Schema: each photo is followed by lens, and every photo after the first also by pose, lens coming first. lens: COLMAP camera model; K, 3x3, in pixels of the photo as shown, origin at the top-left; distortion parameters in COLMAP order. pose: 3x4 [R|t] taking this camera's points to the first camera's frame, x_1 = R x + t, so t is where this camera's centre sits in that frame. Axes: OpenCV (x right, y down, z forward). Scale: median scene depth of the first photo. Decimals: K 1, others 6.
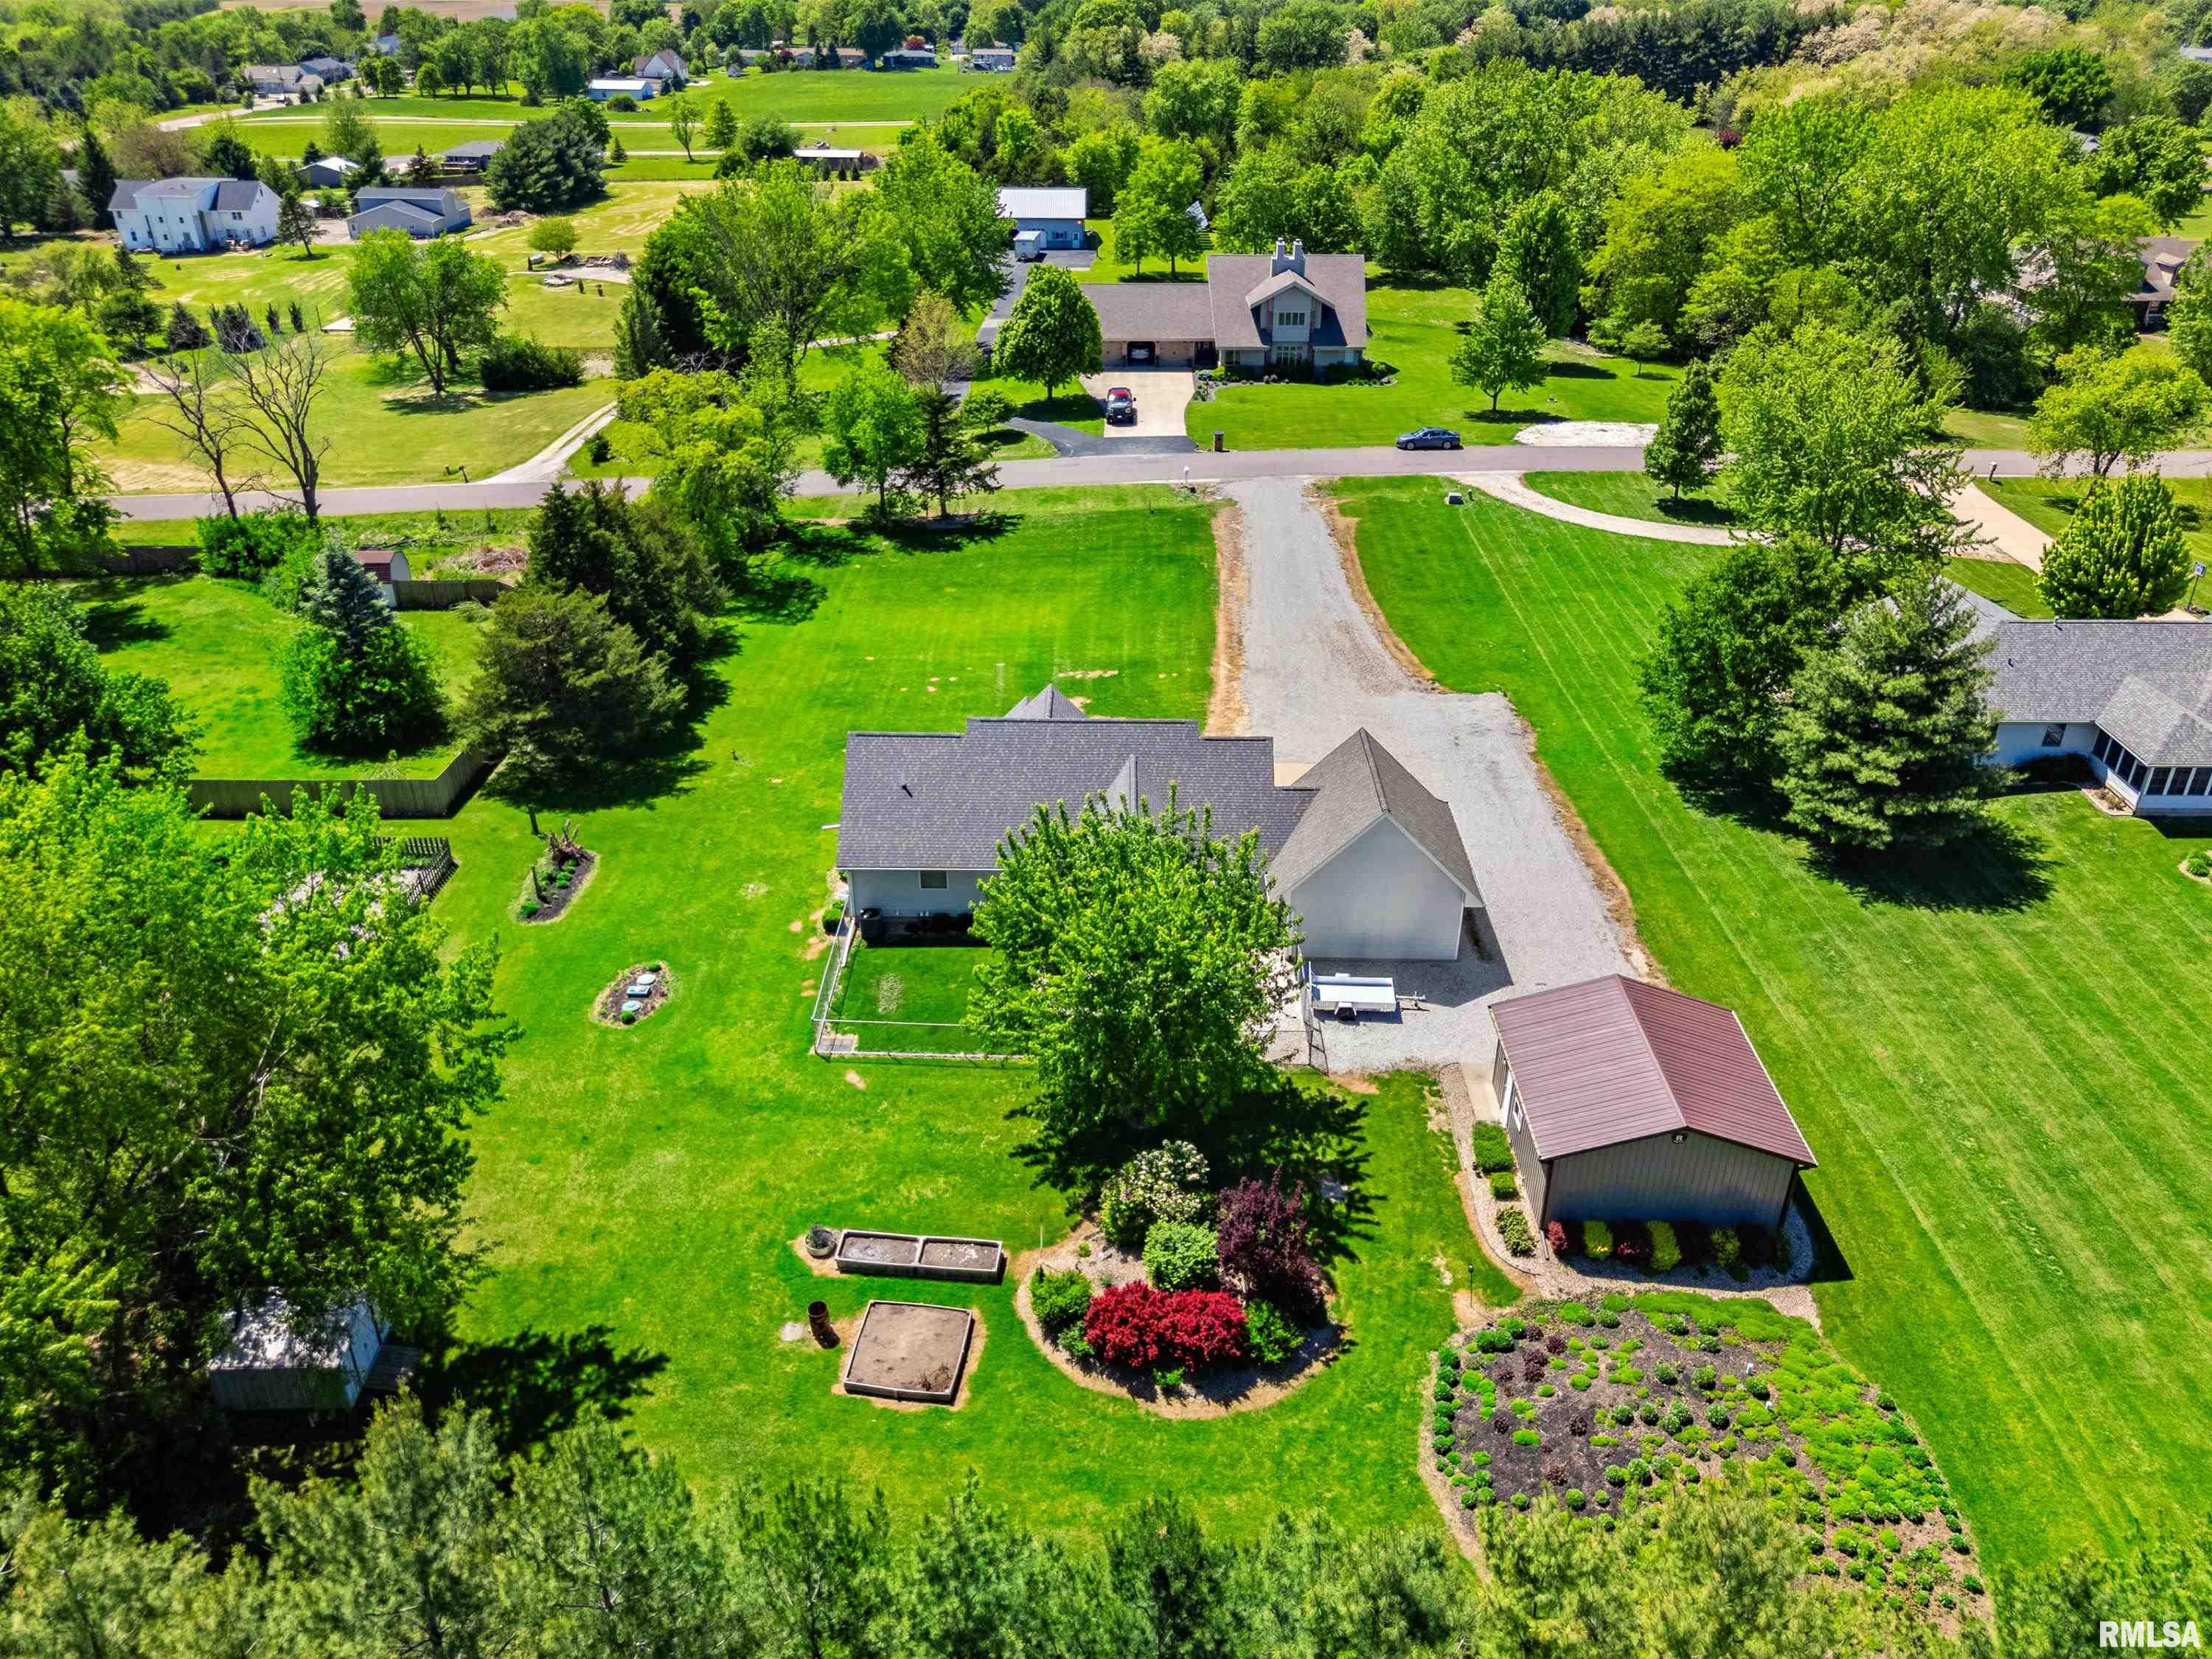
lens RADIAL K [[1613.0, 0, 1102.6], [0, 1613.0, 865.1], [0, 0, 1]] dist [0.063475, -0.050997]
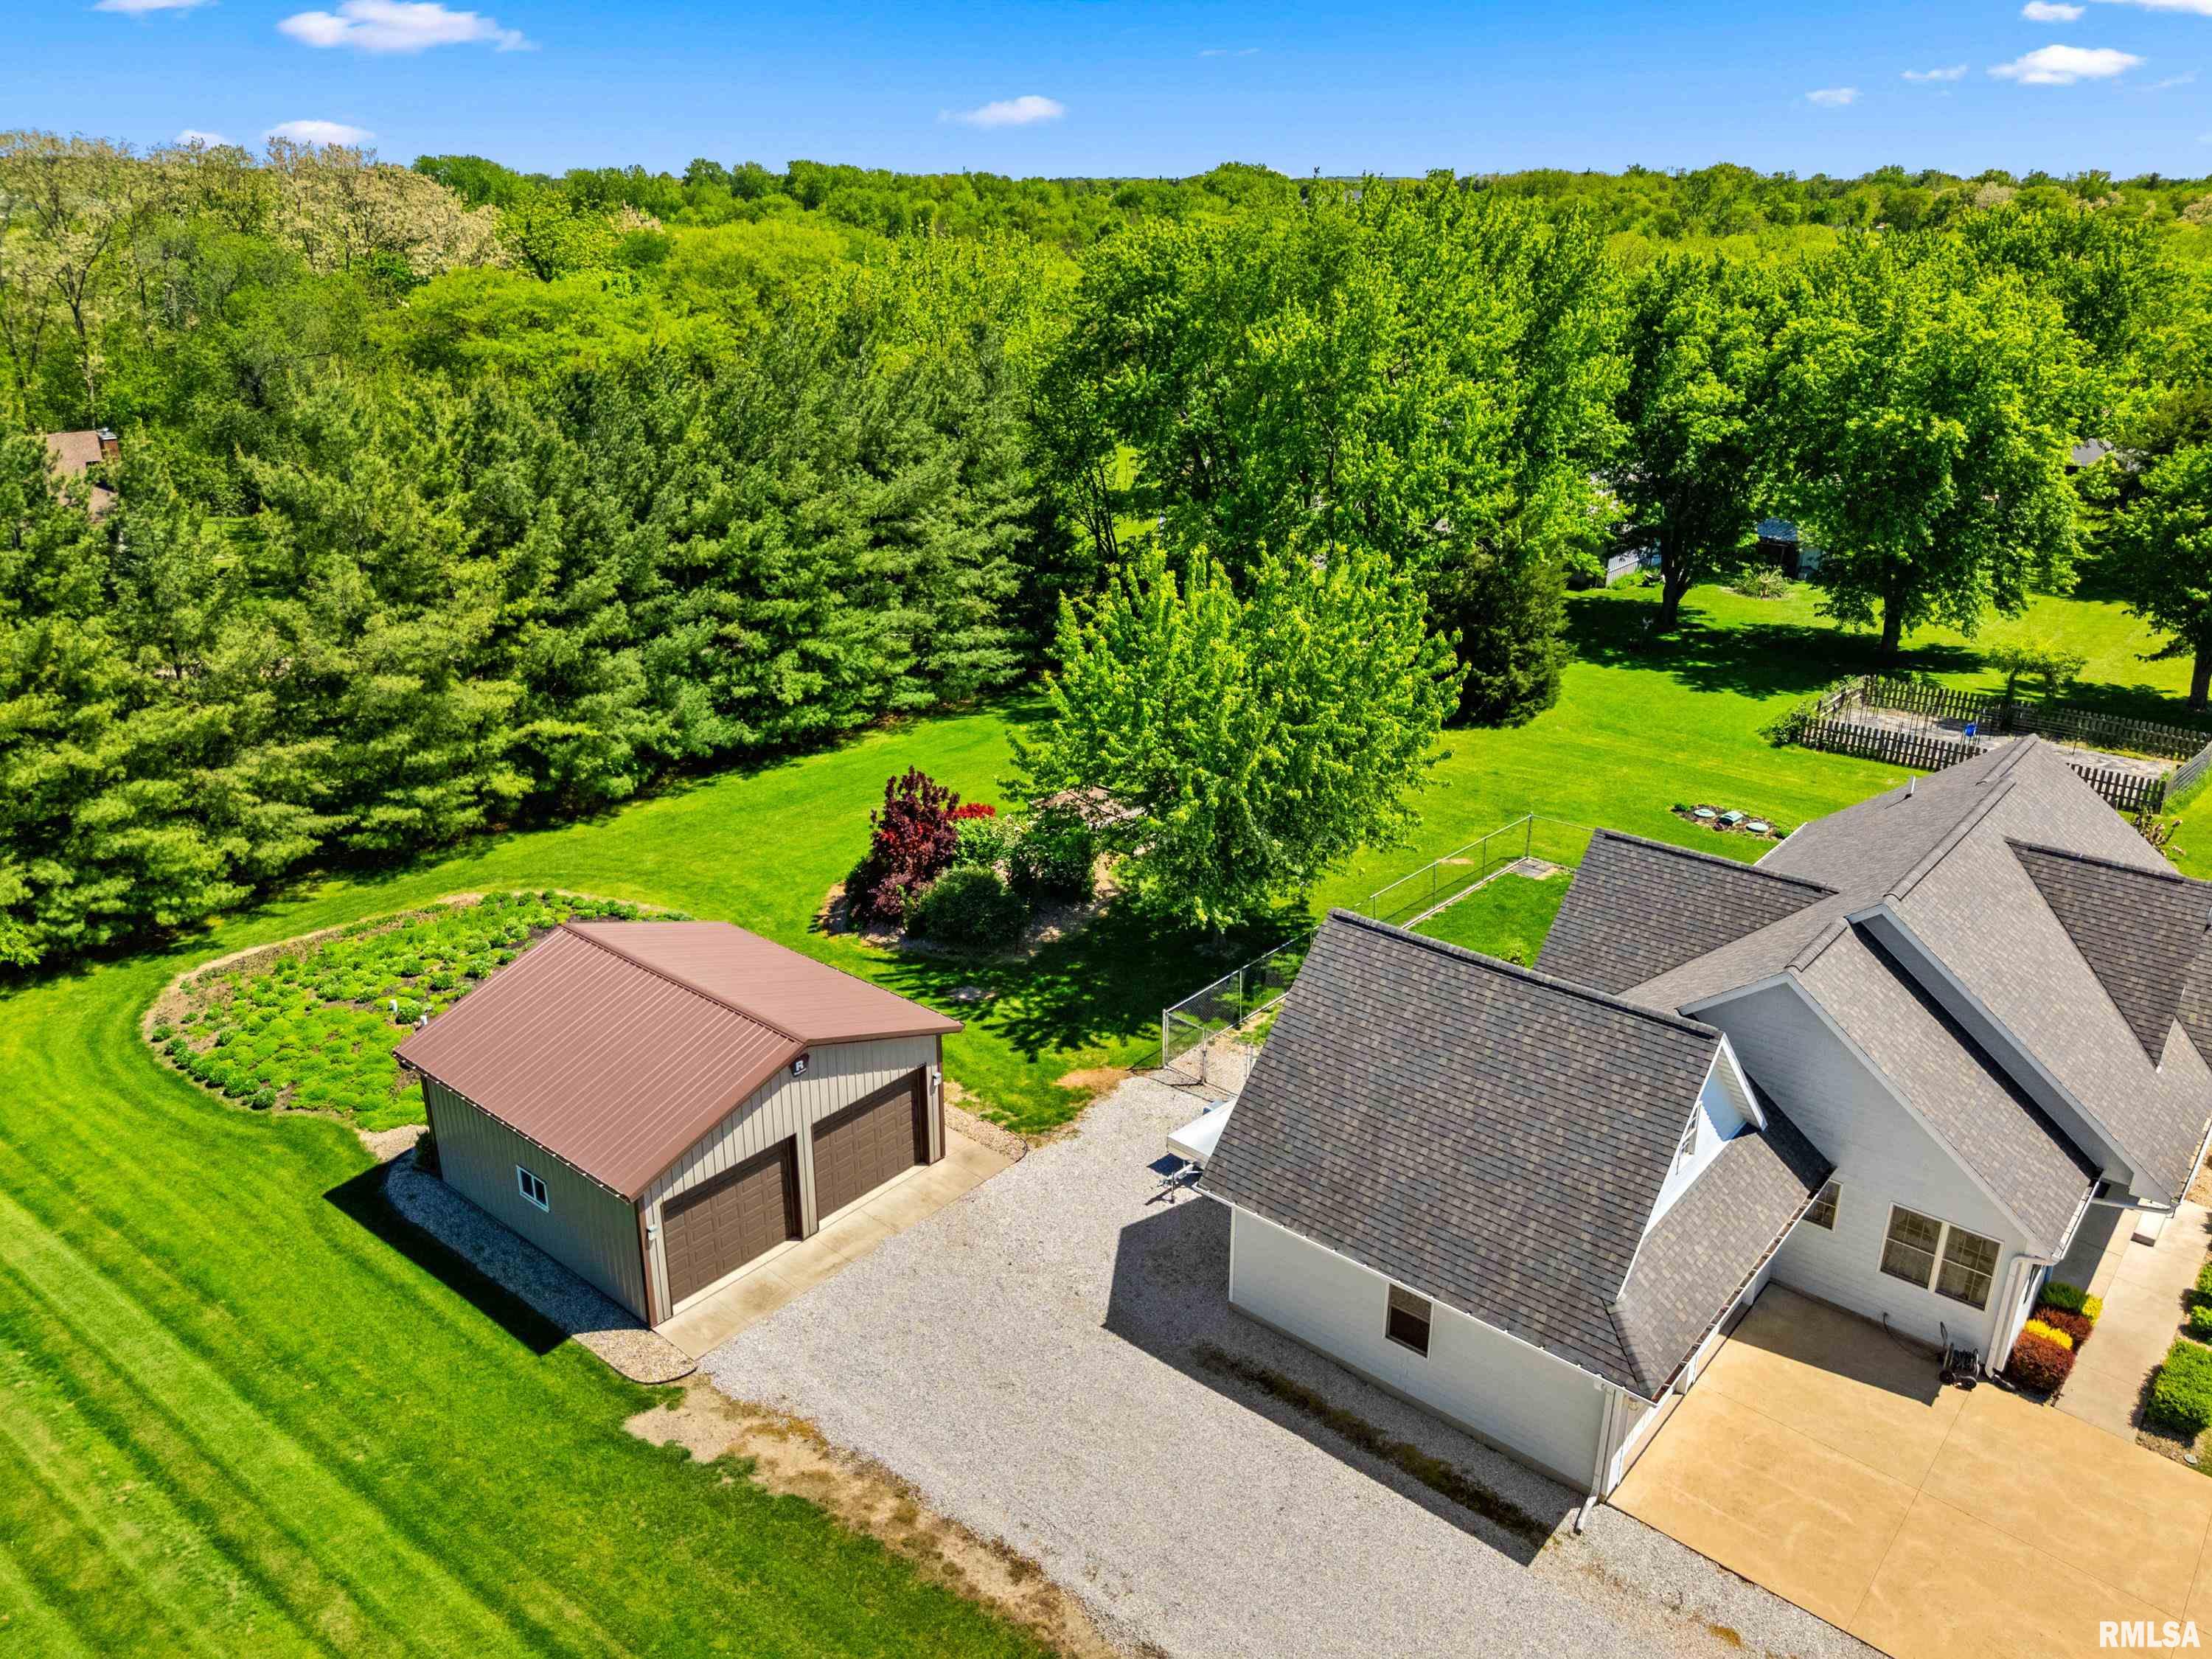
lens RADIAL K [[1625.7, 0, 1095.0], [0, 1625.7, 826.3], [0, 0, 1]] dist [0.081967, -0.094074]
pose [[-0.634748, 0.276501, -0.721556, 0.490939], [-0.396231, 0.685212, 0.611135, -0.278803], [0.663398, 0.673819, -0.325379, 0.920833]]
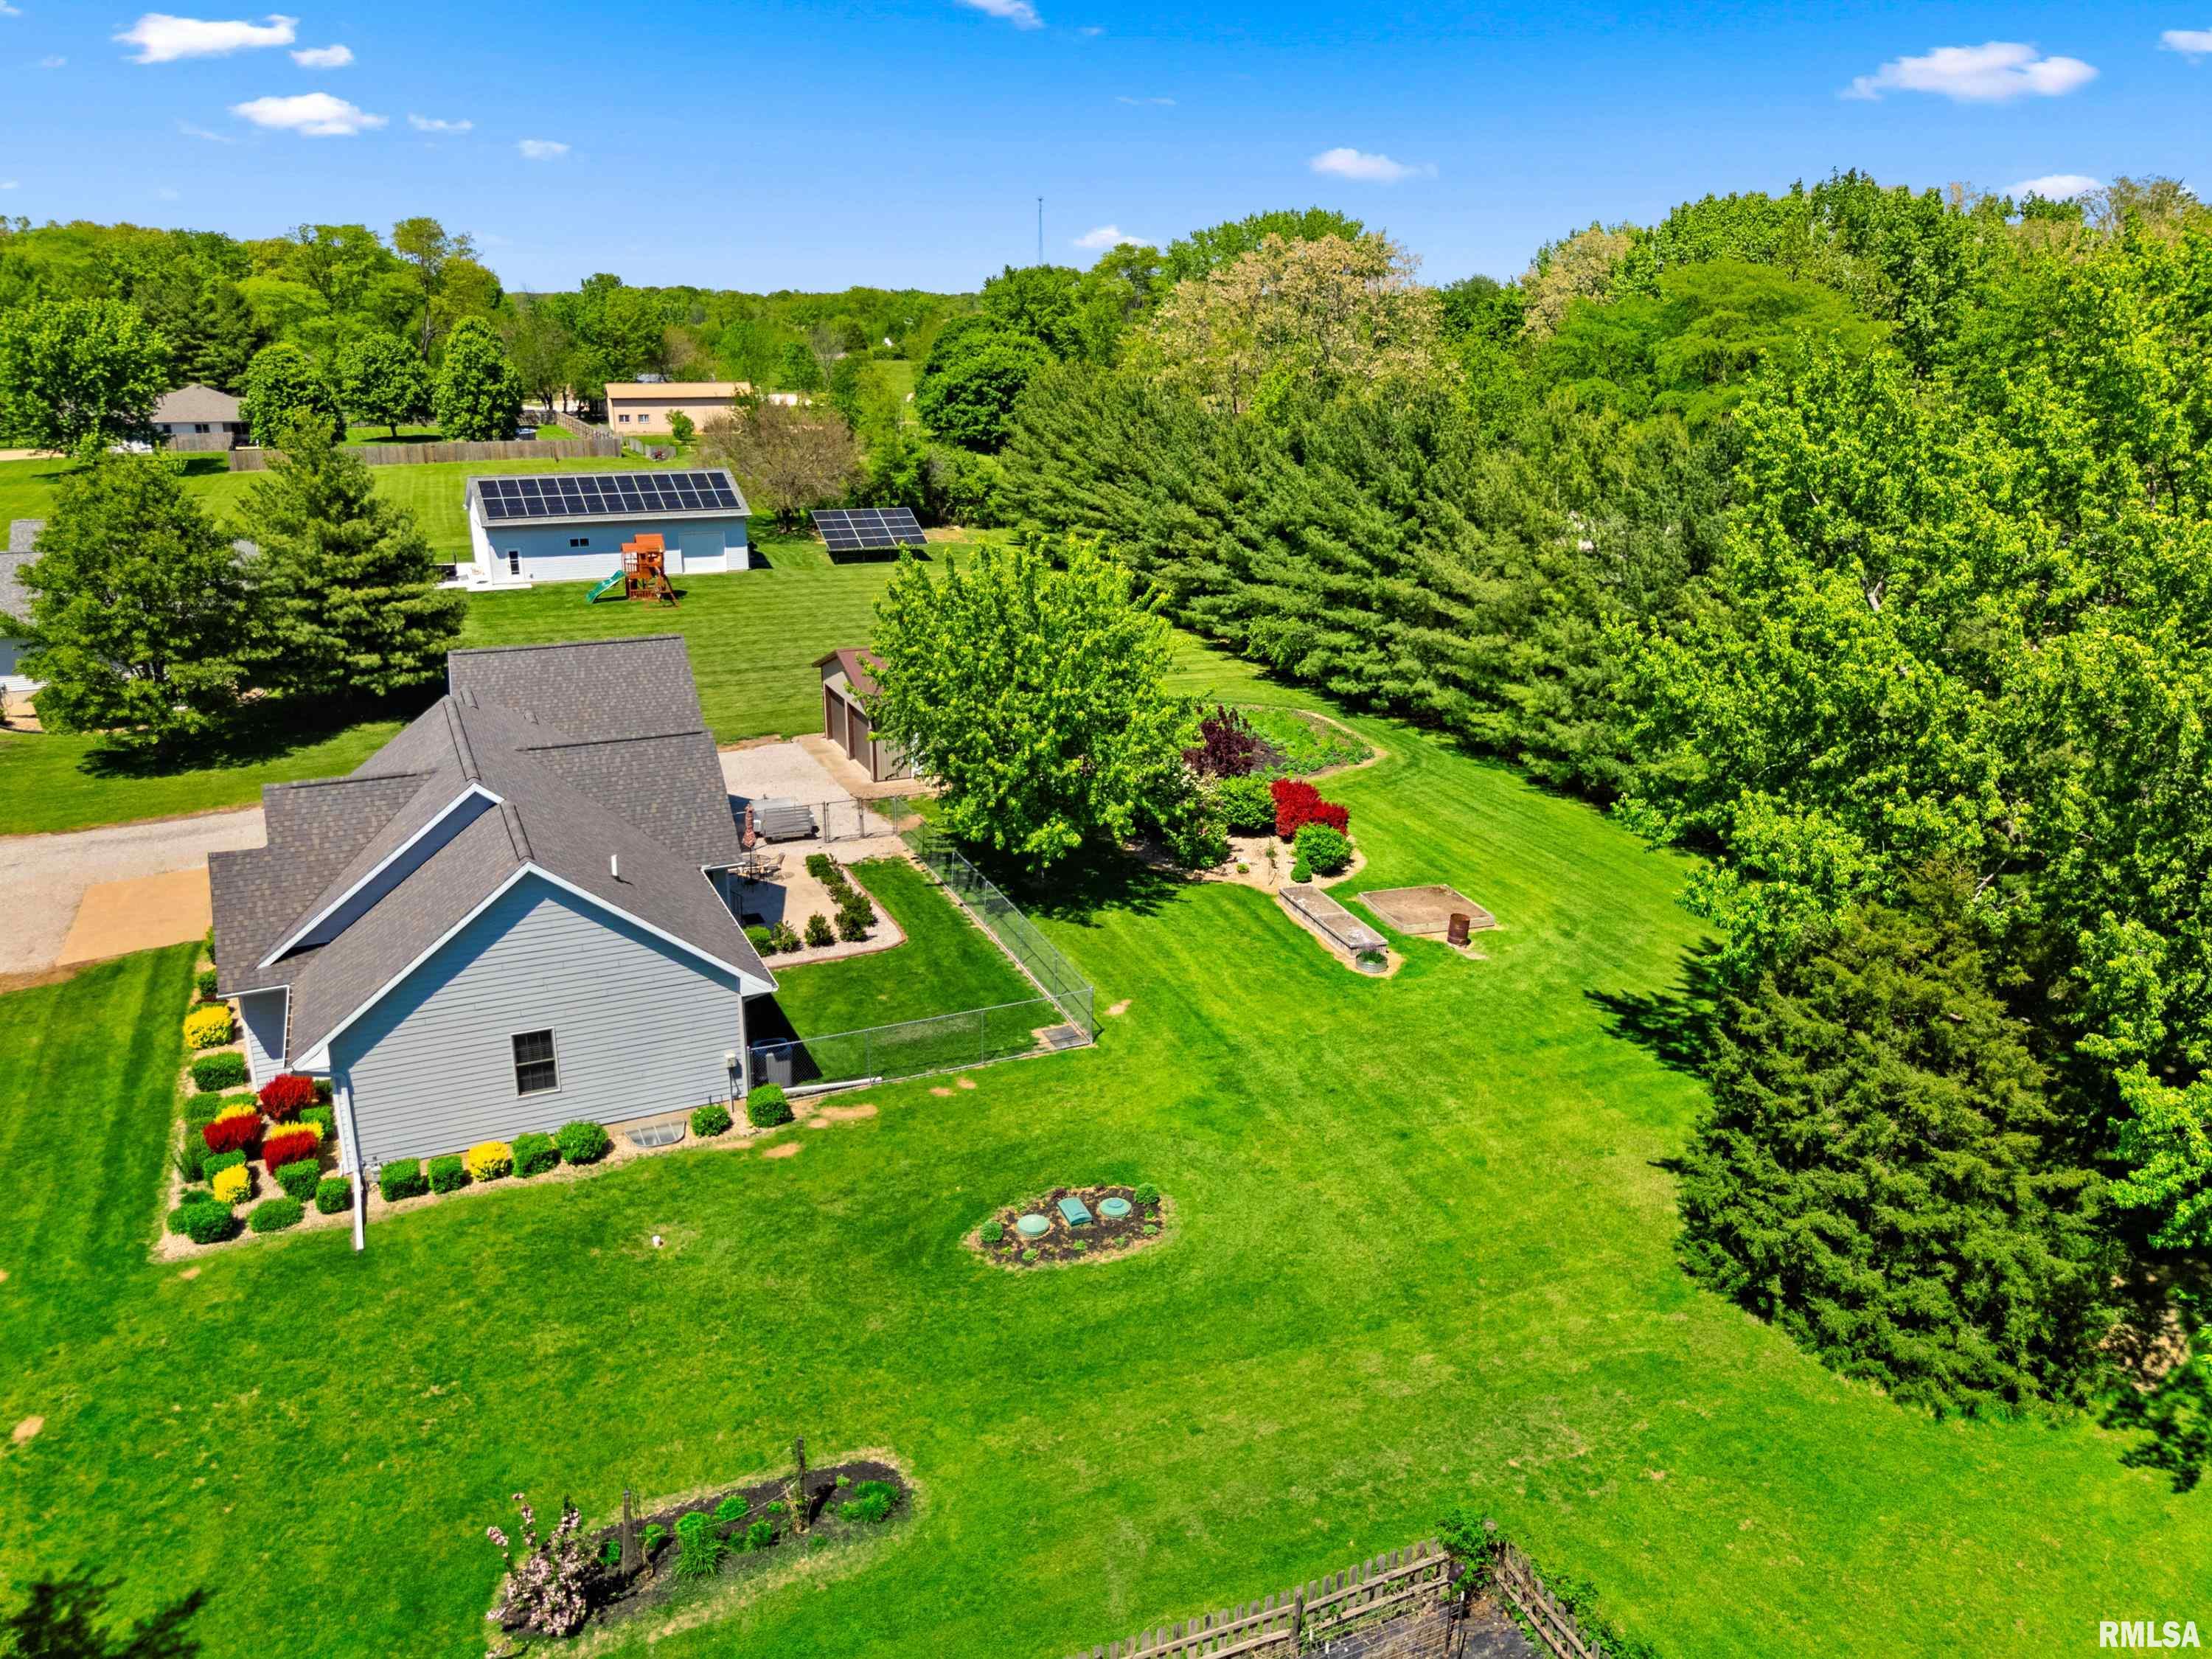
lens RADIAL K [[1625.7, 0, 1095.0], [0, 1625.7, 826.3], [0, 0, 1]] dist [0.081967, -0.094074]
pose [[-0.423166, -0.281066, 0.861355, -0.619377], [0.453133, 0.757588, 0.469821, -0.231678], [-0.784603, 0.589120, -0.193225, 0.887620]]
